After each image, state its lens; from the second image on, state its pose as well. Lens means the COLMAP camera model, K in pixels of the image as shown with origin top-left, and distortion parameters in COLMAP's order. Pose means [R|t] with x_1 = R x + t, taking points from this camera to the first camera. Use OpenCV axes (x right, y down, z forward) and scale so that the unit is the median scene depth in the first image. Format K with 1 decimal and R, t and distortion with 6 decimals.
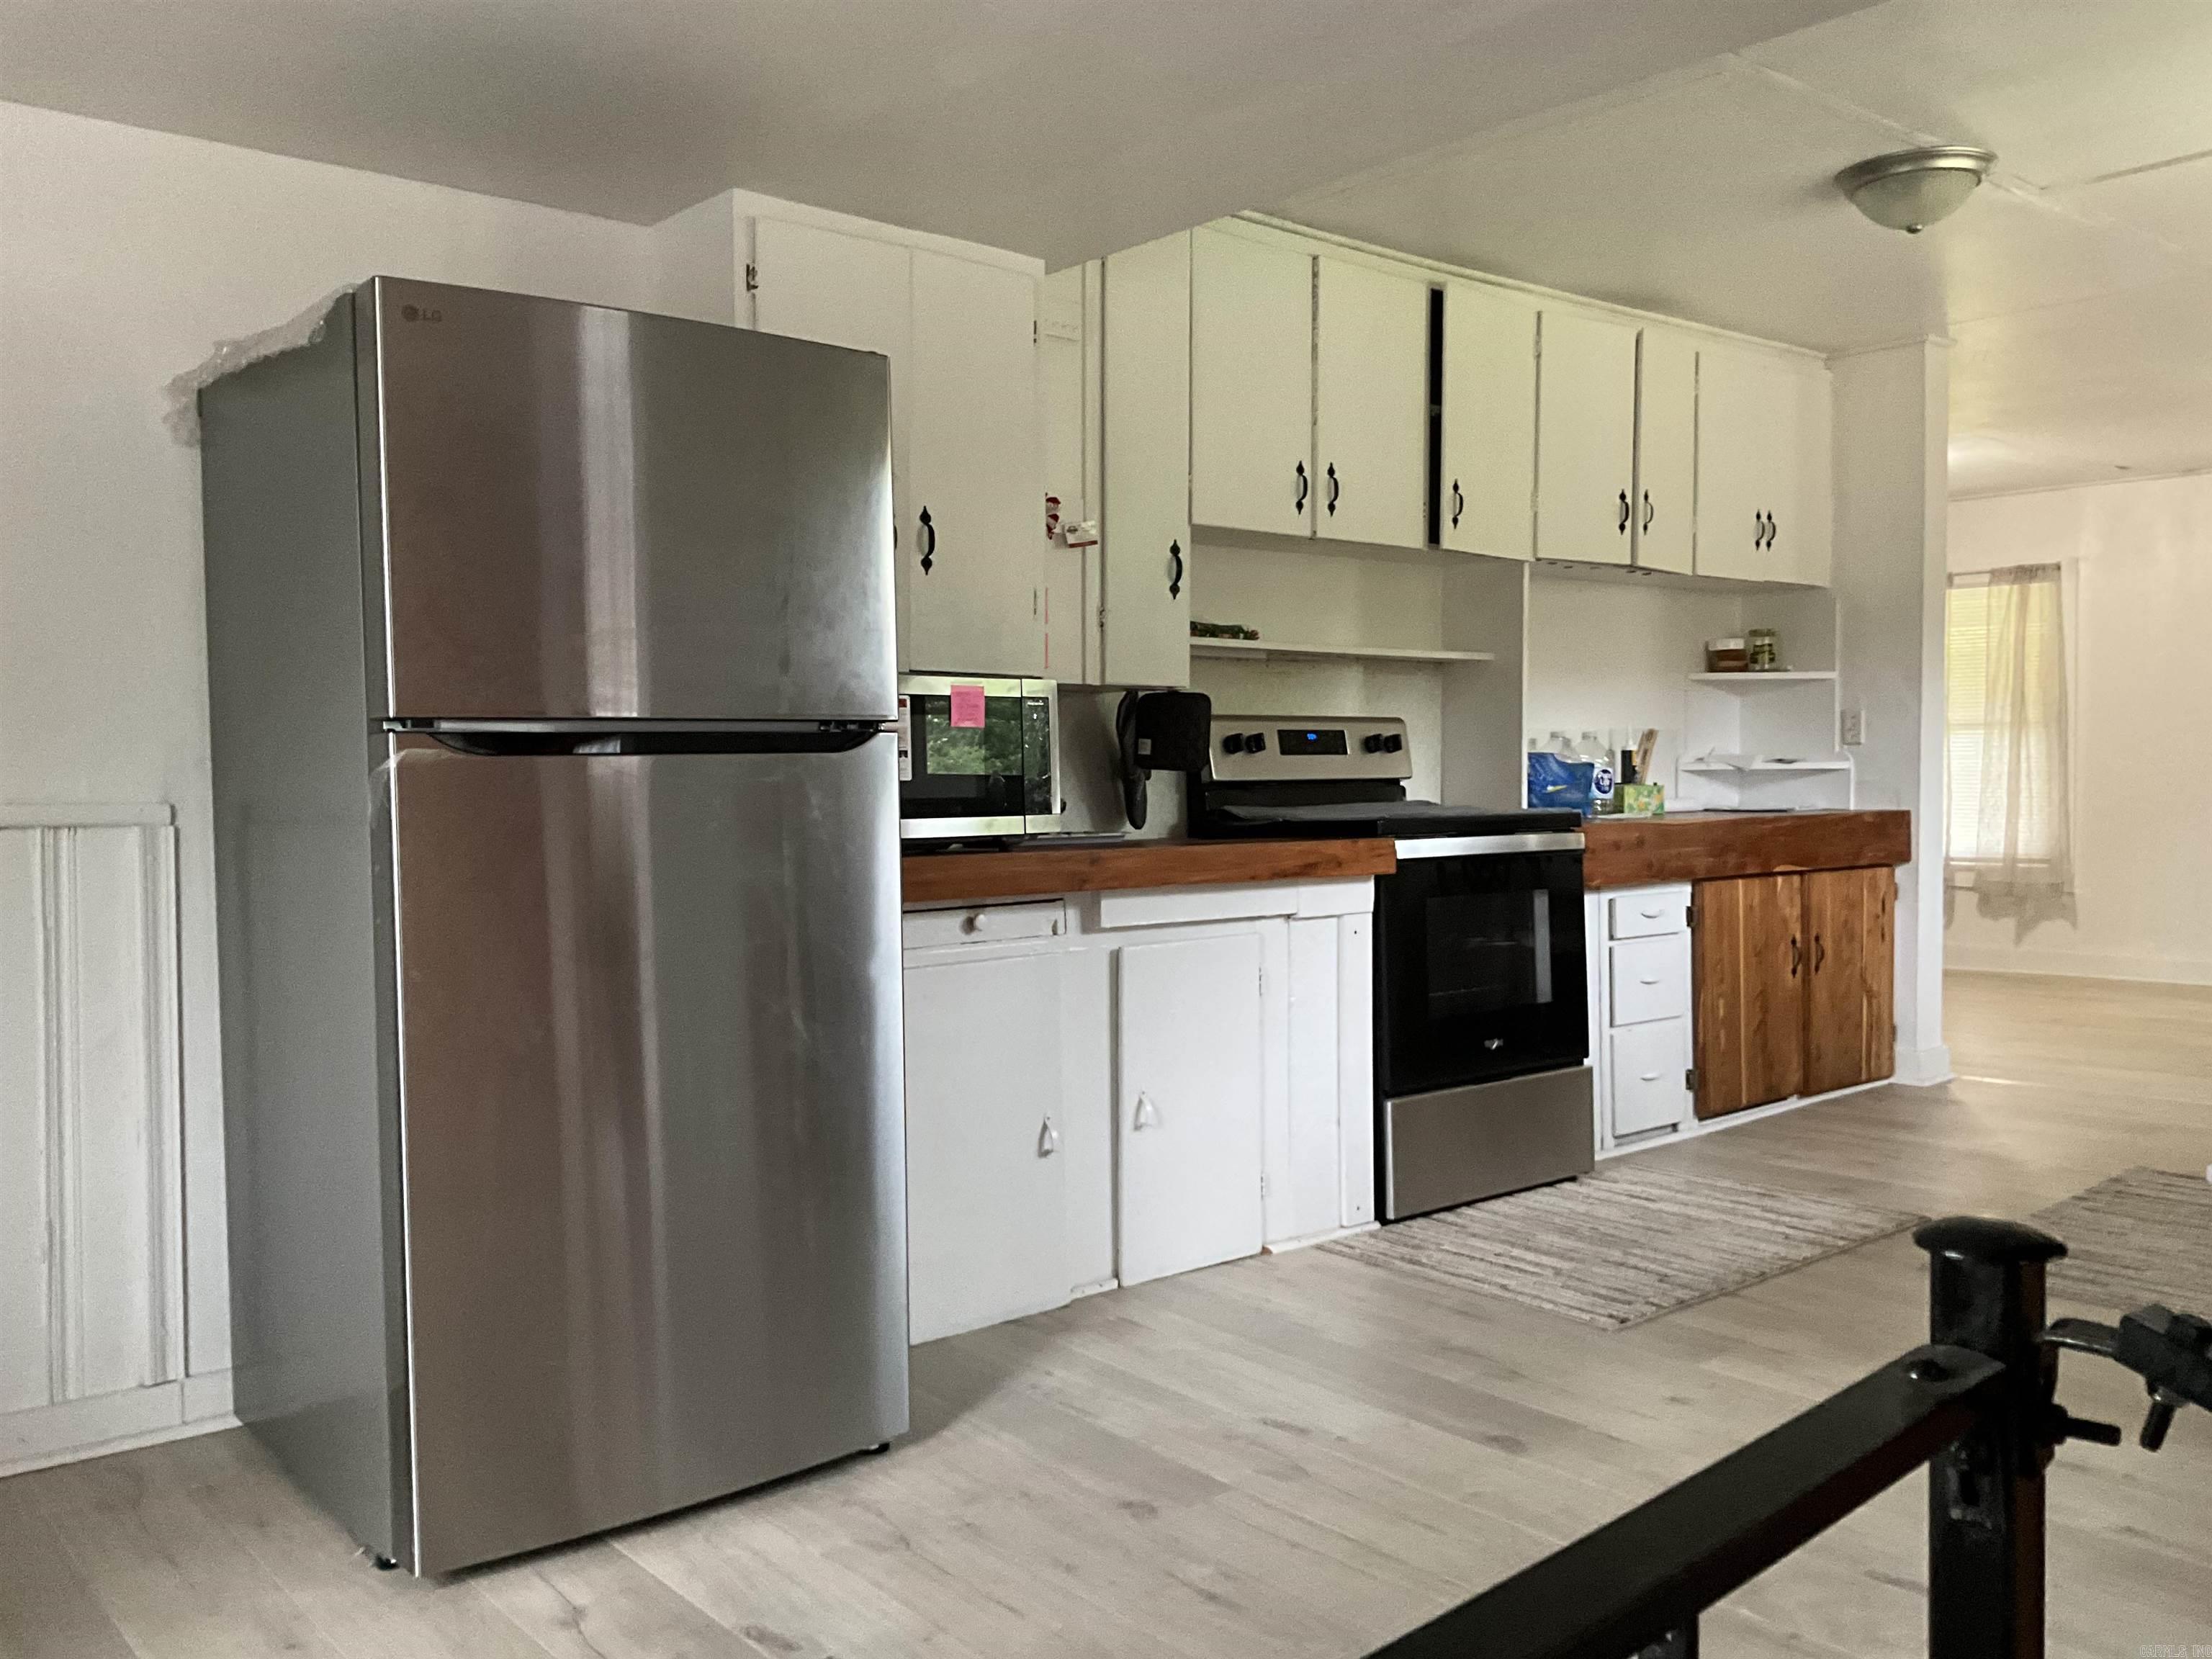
lens RADIAL K [[1828.3, 0, 1122.3], [0, 1828.3, 827.8], [0, 0, 1]] dist [0.115261, -0.228439]
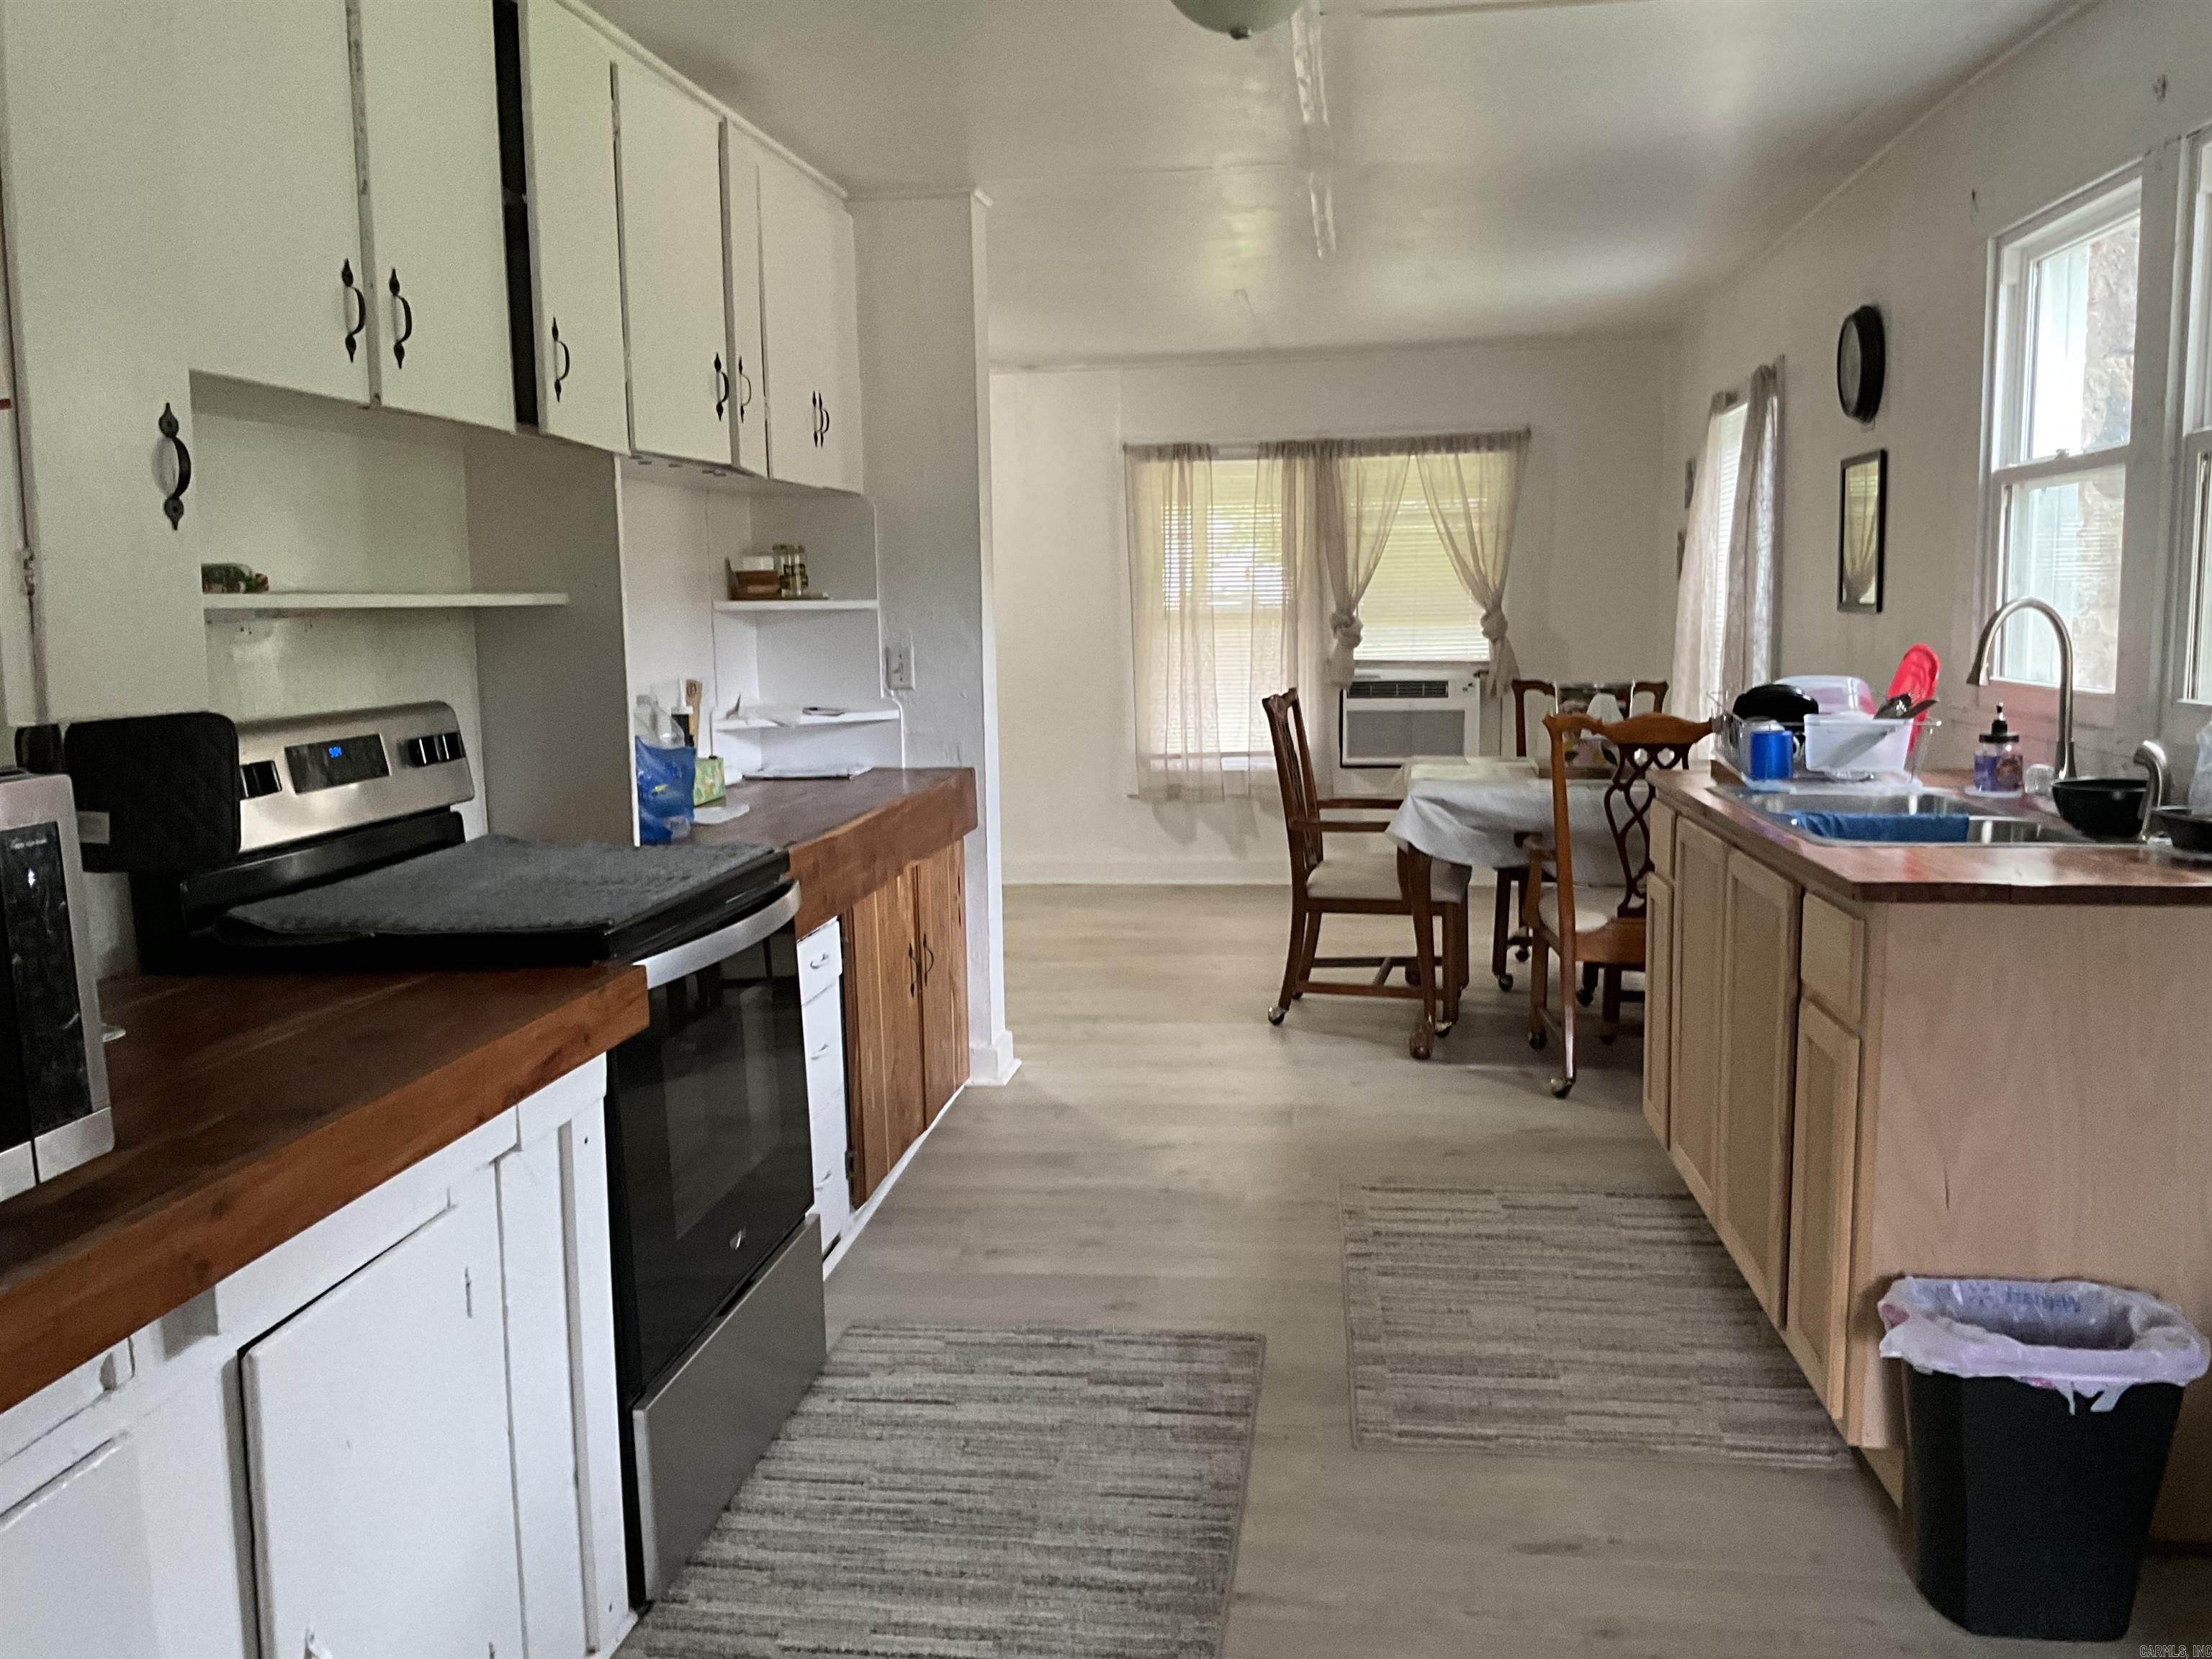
lens RADIAL K [[1828.3, 0, 1122.3], [0, 1828.3, 827.8], [0, 0, 1]] dist [0.115261, -0.228439]
pose [[0.750427, -0.089486, 0.654868, -0.086337], [0.037225, 0.994942, 0.093299, -0.066280], [-0.659905, -0.045636, 0.749962, 0.376503]]
